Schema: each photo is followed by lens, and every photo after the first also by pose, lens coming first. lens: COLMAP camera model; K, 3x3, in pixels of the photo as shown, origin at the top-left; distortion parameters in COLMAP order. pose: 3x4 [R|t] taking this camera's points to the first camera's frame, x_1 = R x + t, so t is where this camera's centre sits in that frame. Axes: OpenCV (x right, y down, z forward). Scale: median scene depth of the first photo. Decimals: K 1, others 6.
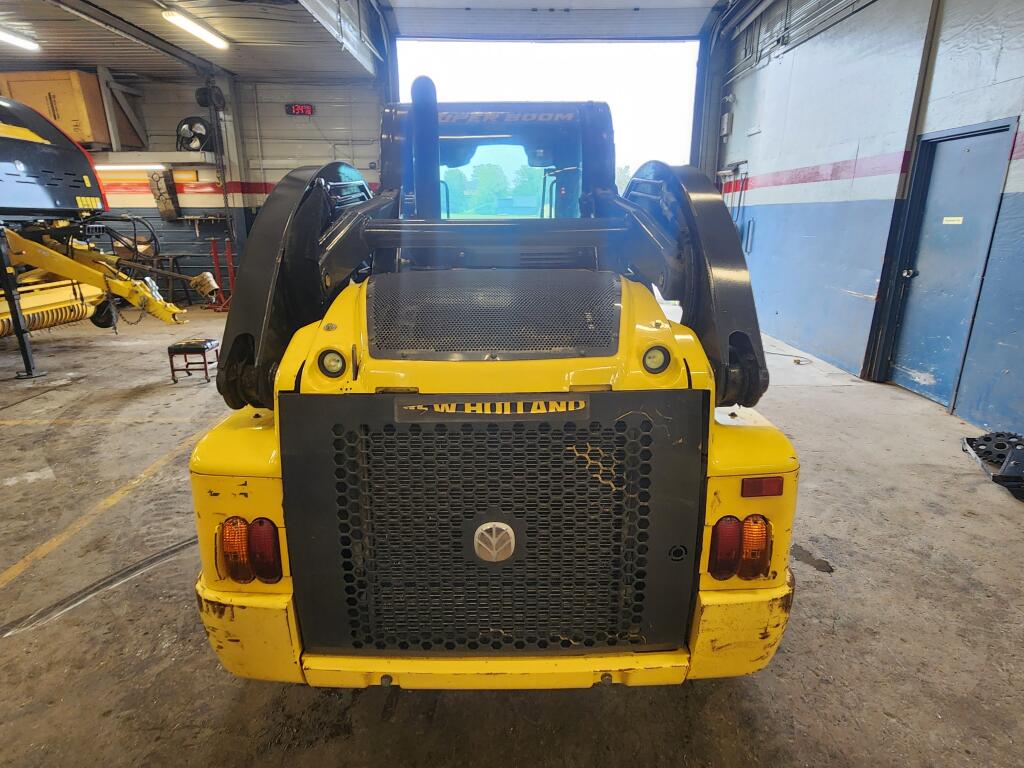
lens RADIAL K [[585.6, 0, 506.6], [0, 585.6, 386.0], [0, 0, 1]] dist [-0.003335, 0.004656]
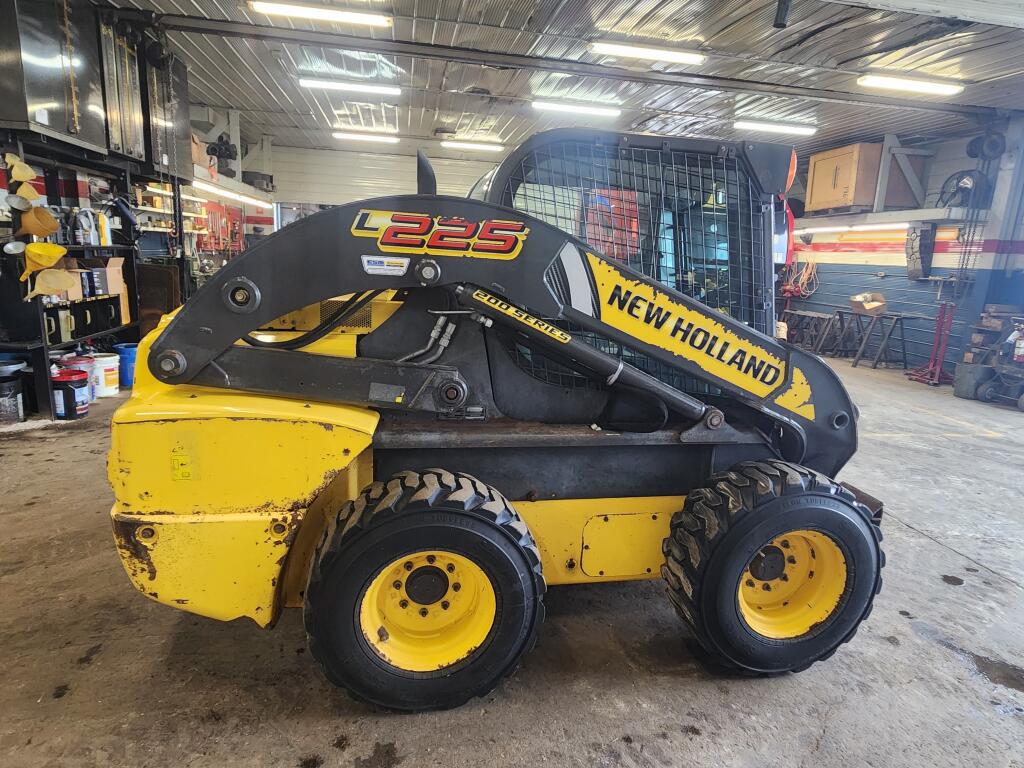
lens RADIAL K [[585.6, 0, 509.6], [0, 585.6, 386.8], [0, 0, 1]] dist [-0.003335, 0.004656]
pose [[0.185516, 0.230136, -0.955312, 0.279955], [-0.325477, 0.931700, 0.161242, -0.065142], [0.927172, 0.281019, 0.247749, 0.218562]]
